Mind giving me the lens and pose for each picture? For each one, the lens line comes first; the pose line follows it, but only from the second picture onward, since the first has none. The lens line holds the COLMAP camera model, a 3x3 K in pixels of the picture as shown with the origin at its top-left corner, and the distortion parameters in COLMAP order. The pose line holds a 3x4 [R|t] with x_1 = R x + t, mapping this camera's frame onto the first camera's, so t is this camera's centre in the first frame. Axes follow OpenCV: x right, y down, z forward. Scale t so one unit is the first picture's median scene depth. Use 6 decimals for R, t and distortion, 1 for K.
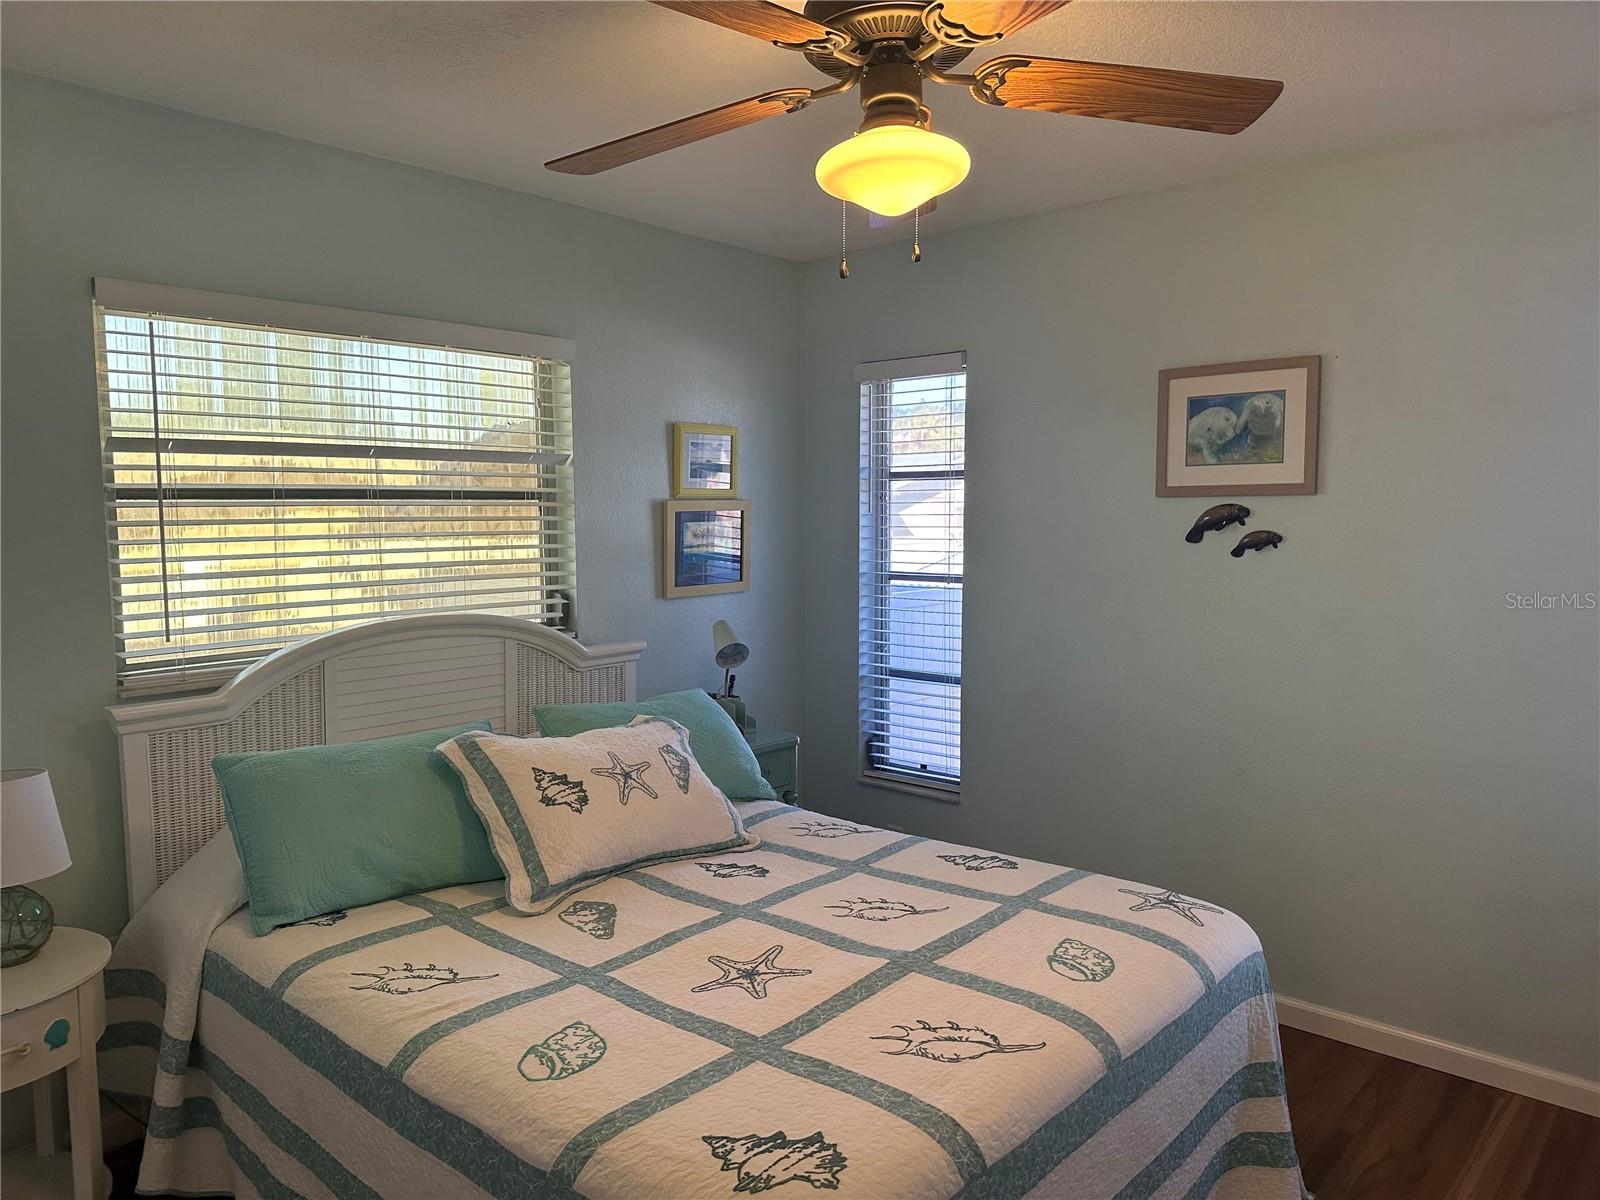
lens RADIAL K [[1115.3, 0, 800.2], [0, 1115.3, 599.4], [0, 0, 1]] dist [0.053132, -0.058613]
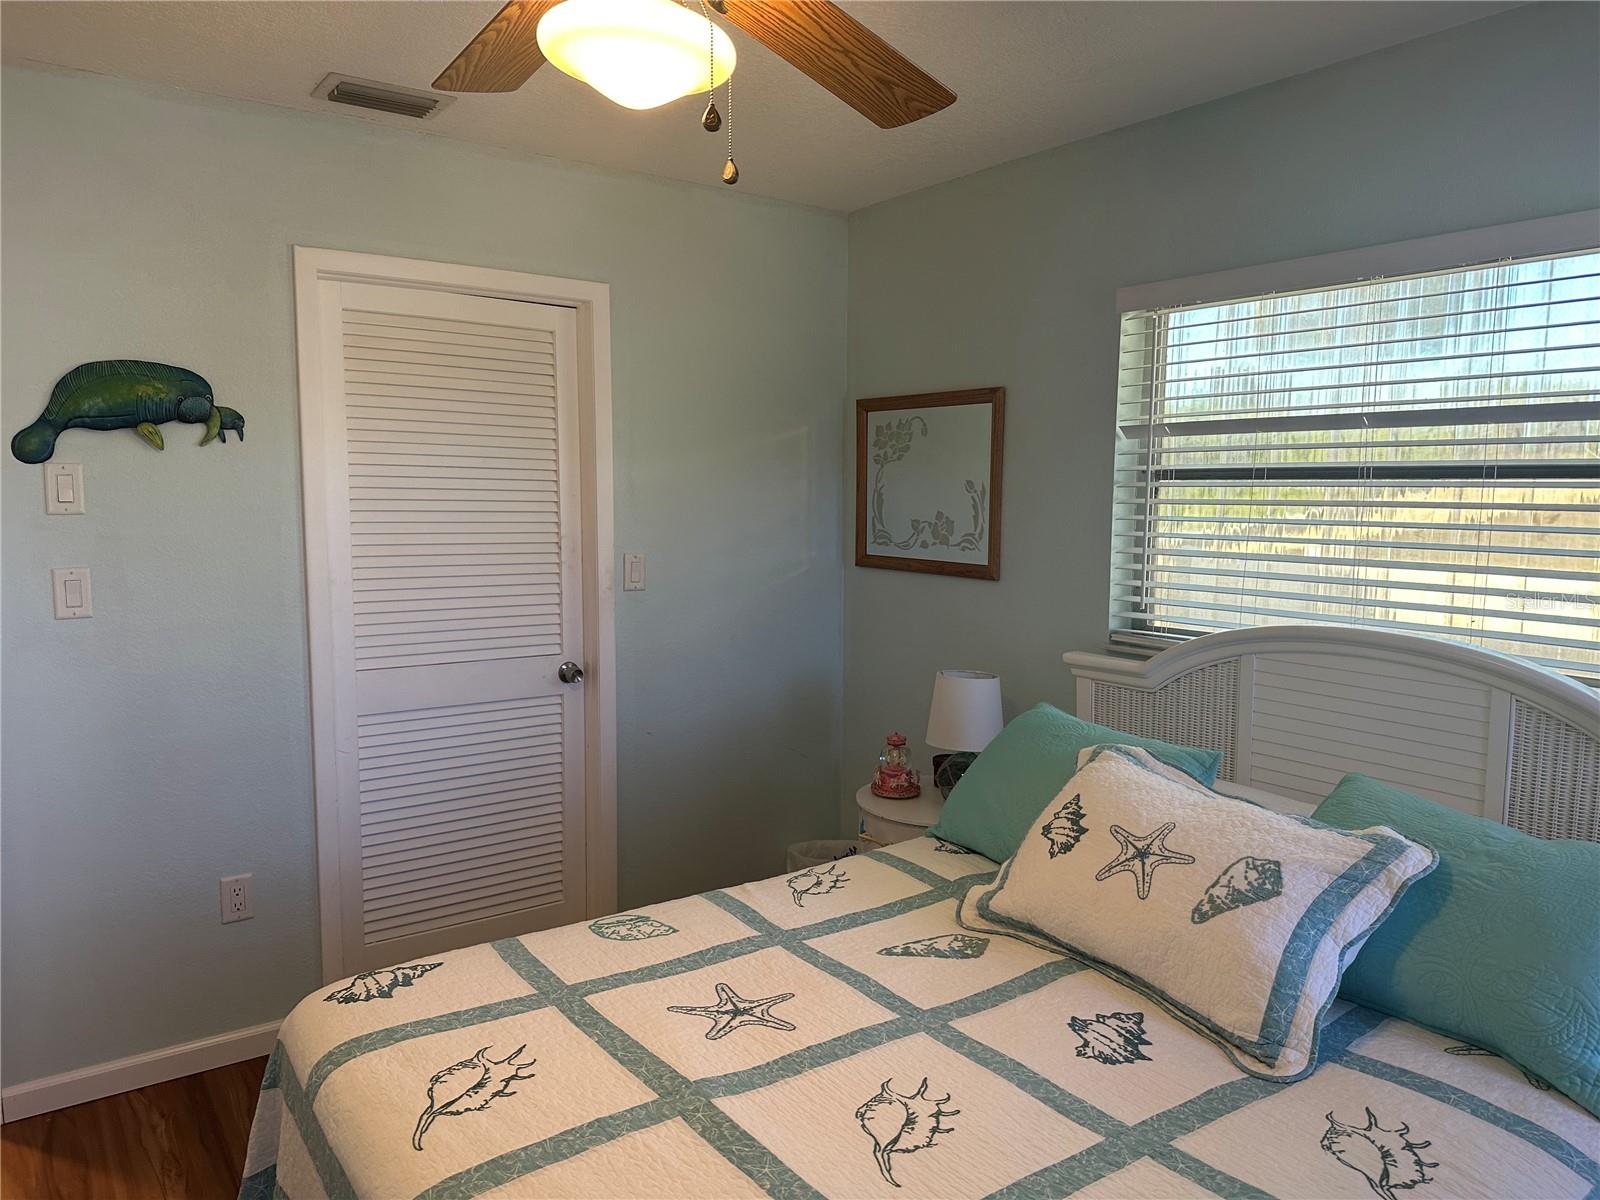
lens RADIAL K [[1115.3, 0, 799.0], [0, 1115.3, 601.1], [0, 0, 1]] dist [0.053132, -0.058613]
pose [[-0.219279, 0.110963, -0.969332, 0.580133], [-0.083148, 0.987772, 0.131884, -0.085795], [0.972113, 0.109518, -0.207371, 0.887805]]
